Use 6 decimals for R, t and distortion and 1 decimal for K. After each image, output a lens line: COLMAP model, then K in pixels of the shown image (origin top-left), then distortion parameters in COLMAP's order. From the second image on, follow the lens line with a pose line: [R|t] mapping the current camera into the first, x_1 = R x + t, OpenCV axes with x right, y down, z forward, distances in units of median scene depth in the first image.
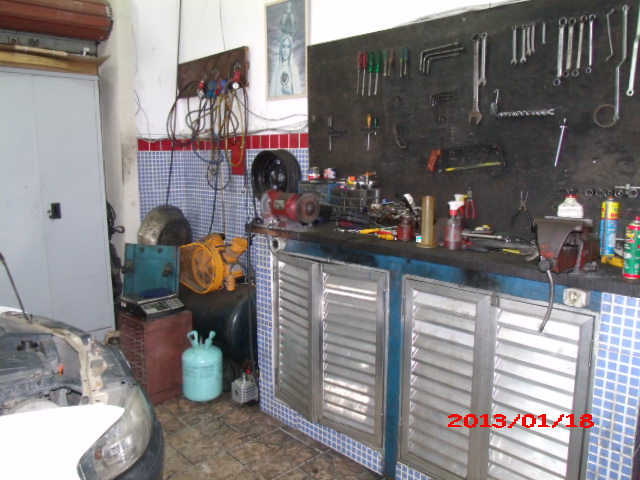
lens RADIAL K [[508.9, 0, 317.7], [0, 508.9, 241.1], [0, 0, 1]] dist [-0.007731, -0.021939]
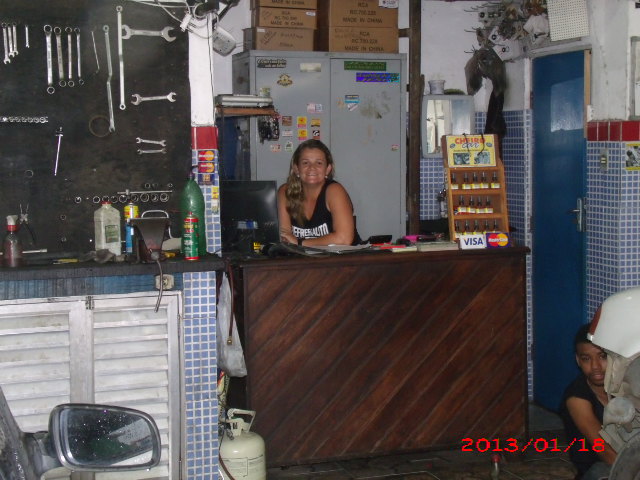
lens RADIAL K [[1076.9, 0, 320.4], [0, 1076.9, 235.4], [0, 0, 1]] dist [0.233998, 0.000000]
pose [[0.455480, -0.078593, 0.886770, -1.098530], [0.157365, 0.987518, 0.006693, 0.029341], [-0.876227, 0.136498, 0.462163, -0.366933]]
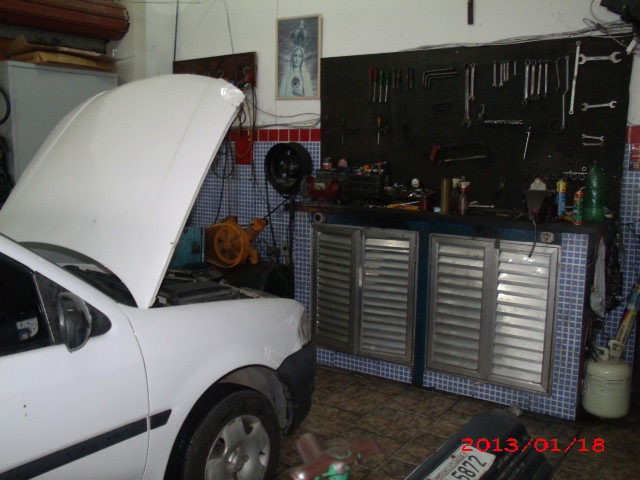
lens RADIAL K [[602.1, 0, 322.6], [0, 602.1, 236.7], [0, 0, 1]] dist [-0.053763, 0.000000]
pose [[0.982727, -0.017773, 0.184207, -0.400666], [0.020275, 0.999726, -0.011710, 0.080505], [-0.183948, 0.015243, 0.982818, -0.550180]]
